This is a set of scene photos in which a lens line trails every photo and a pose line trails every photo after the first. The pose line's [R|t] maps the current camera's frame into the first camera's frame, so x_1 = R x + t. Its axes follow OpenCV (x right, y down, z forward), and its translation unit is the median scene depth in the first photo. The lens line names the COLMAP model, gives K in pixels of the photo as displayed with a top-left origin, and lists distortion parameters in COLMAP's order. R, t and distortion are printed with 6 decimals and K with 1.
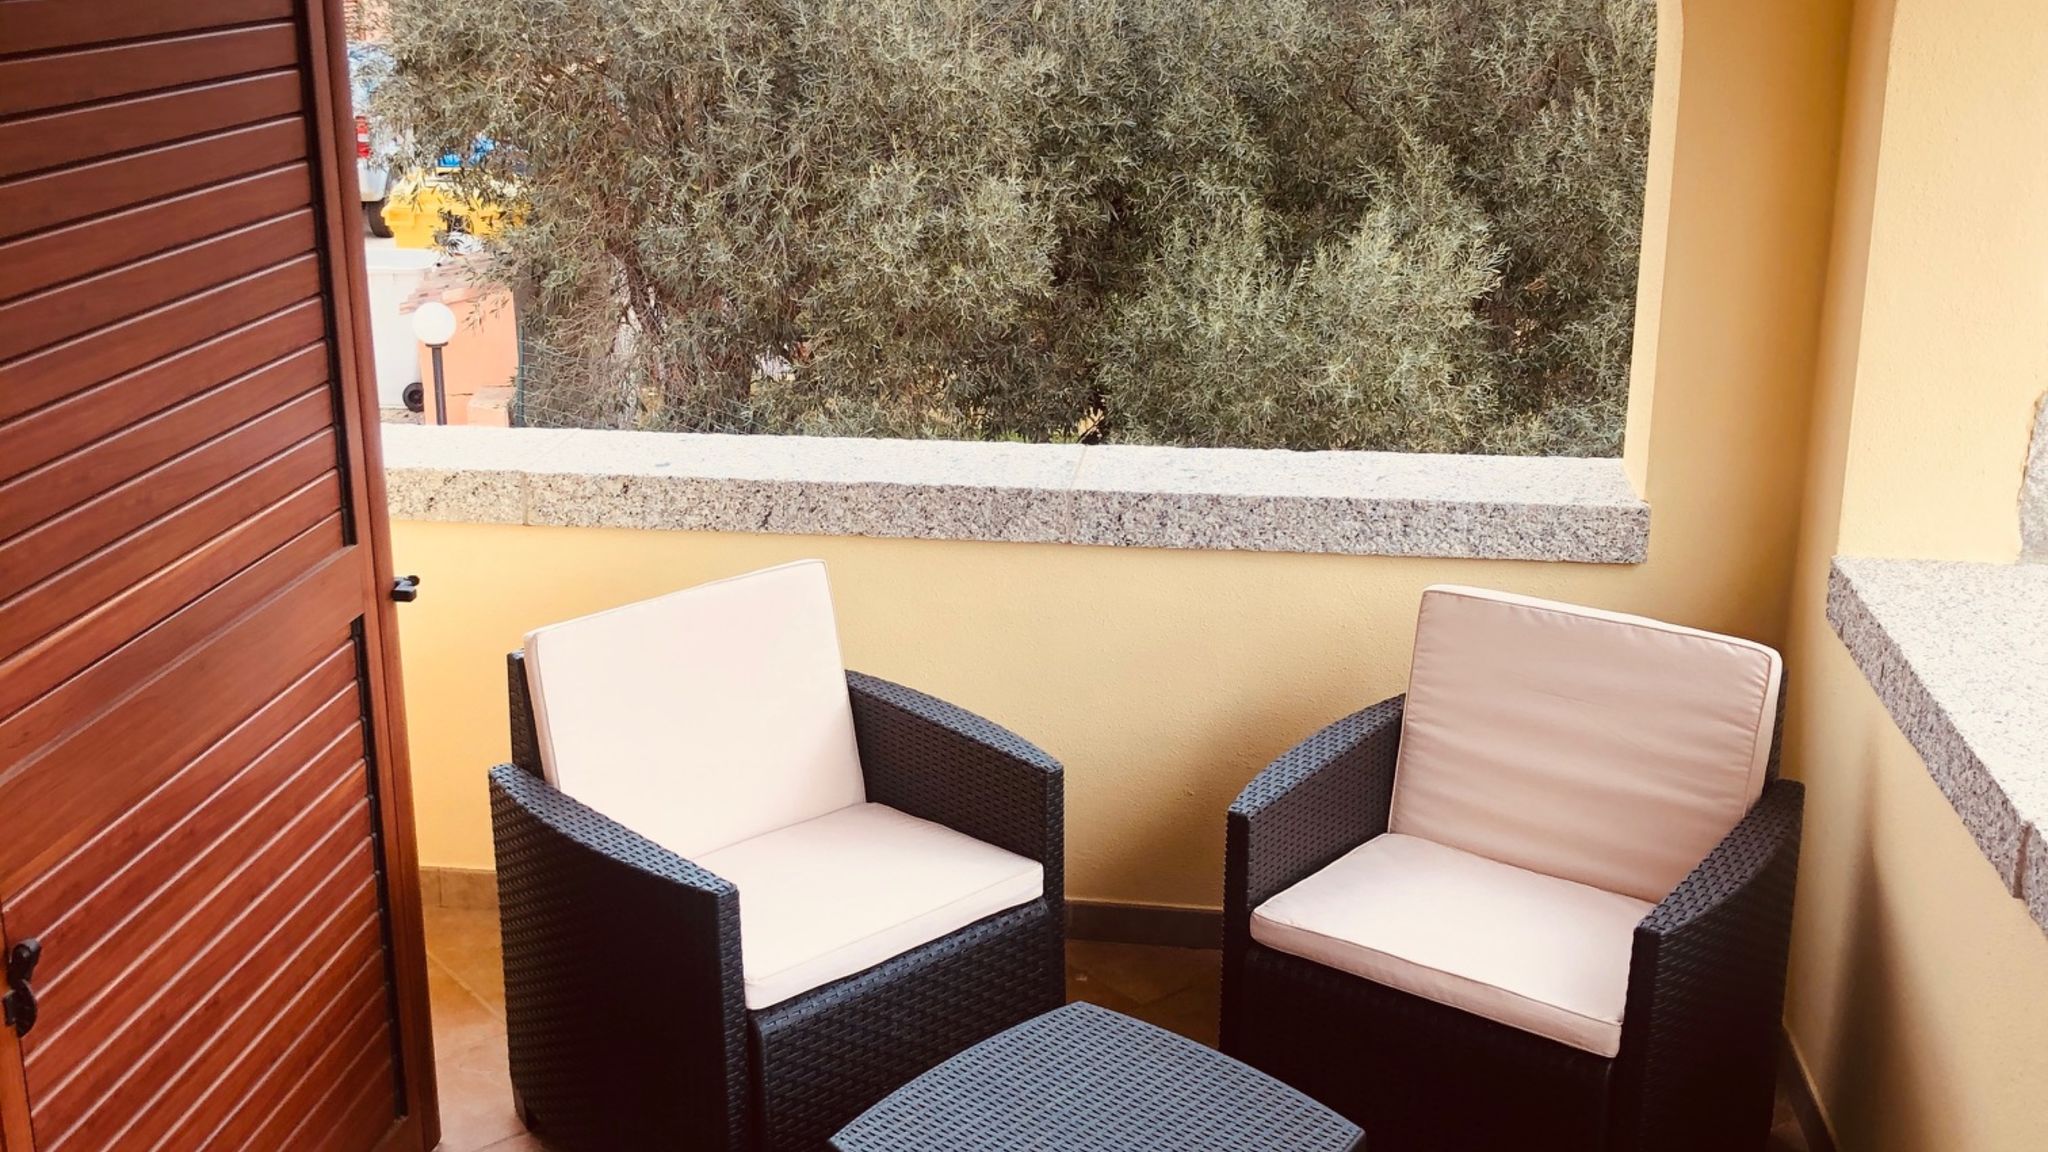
lens RADIAL K [[2161.9, 0, 1024.8], [0, 2161.9, 569.5], [0, 0, 1]] dist [0.003737, 0.000000]
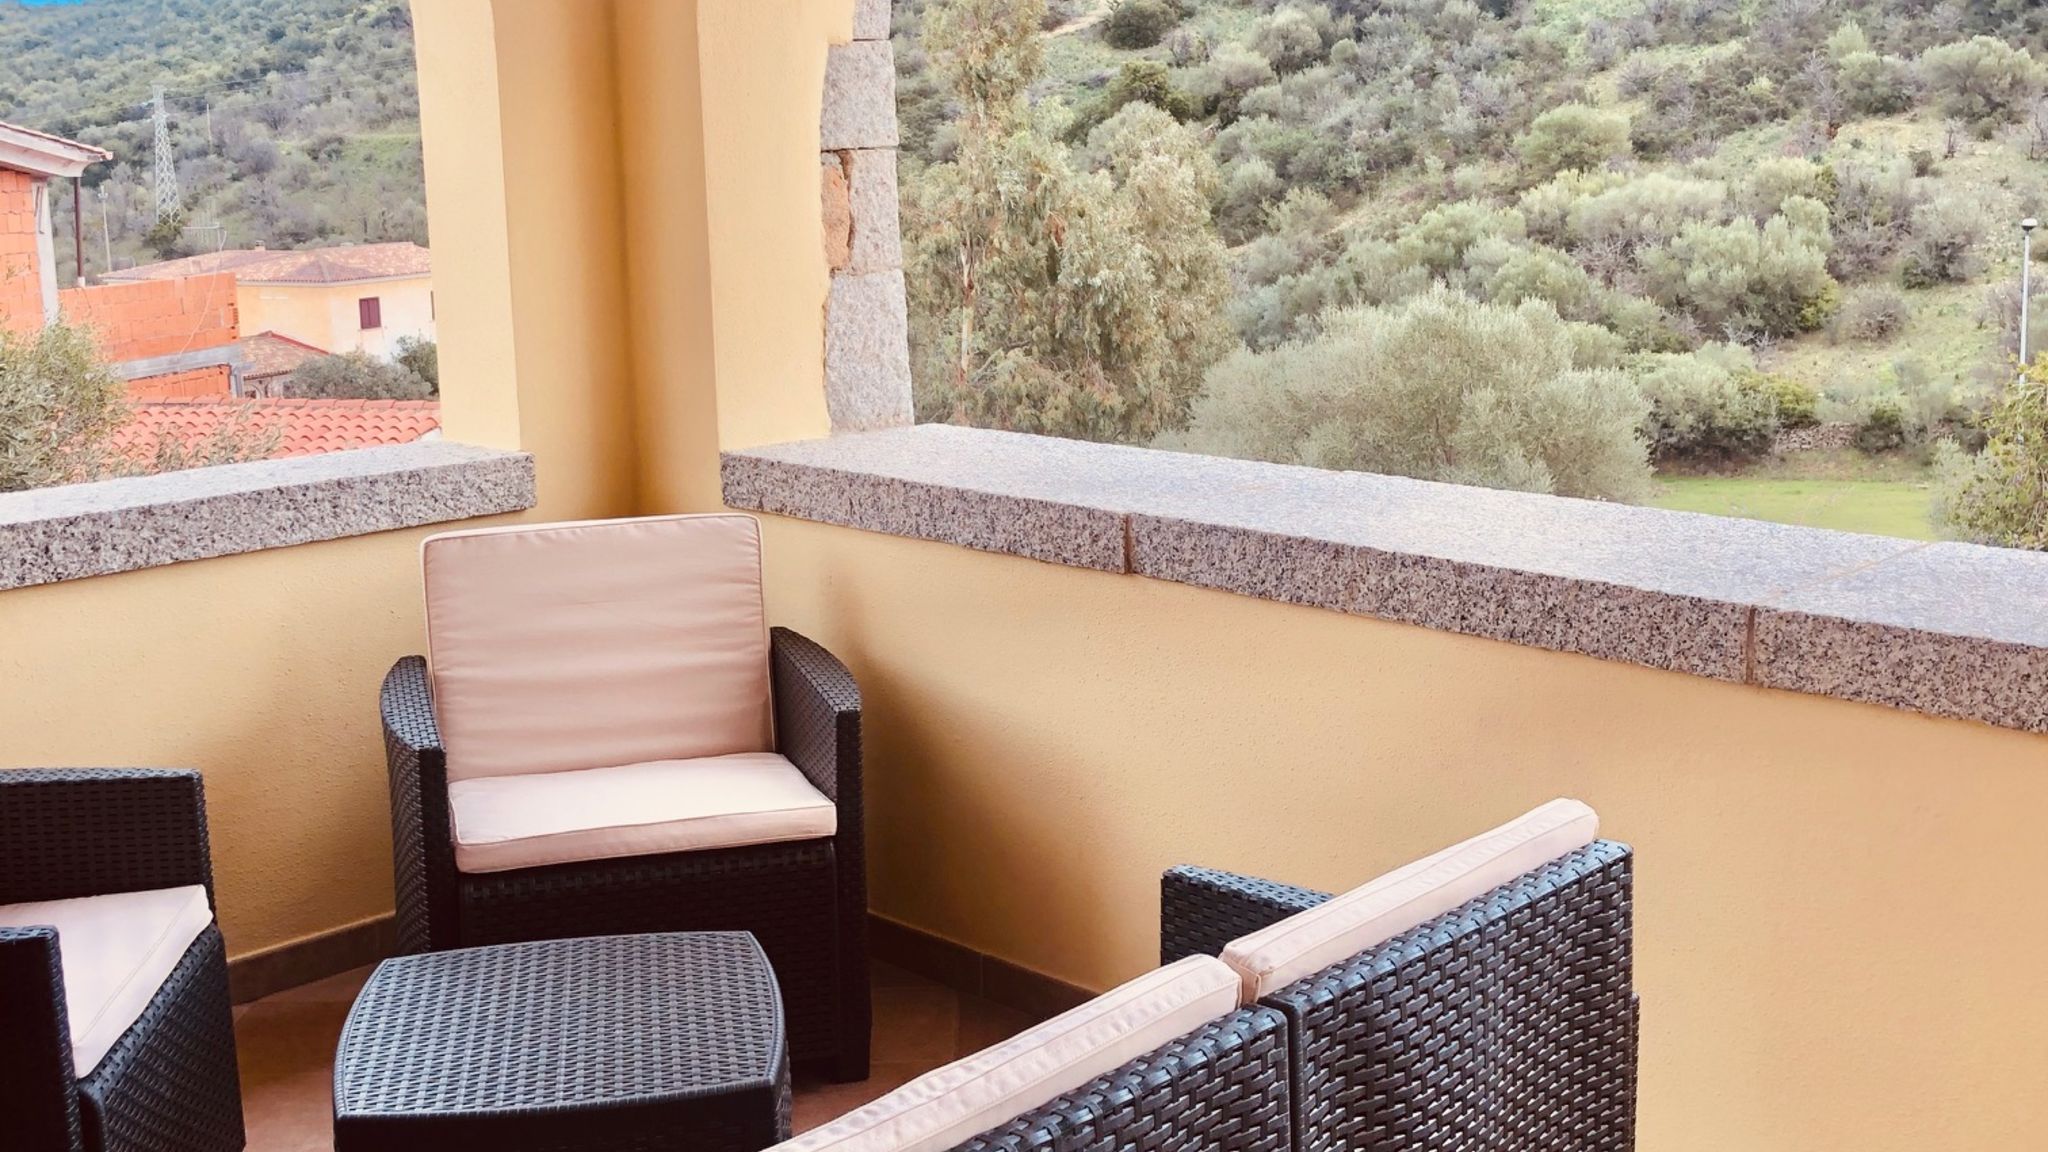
lens RADIAL K [[2161.9, 0, 1029.0], [0, 2161.9, 579.3], [0, 0, 1]] dist [0.003737, 0.000000]
pose [[0.605606, -0.171219, 0.777127, -0.413242], [0.251840, 0.967621, 0.016934, 0.076221], [-0.754863, 0.185457, 0.629116, 0.132367]]
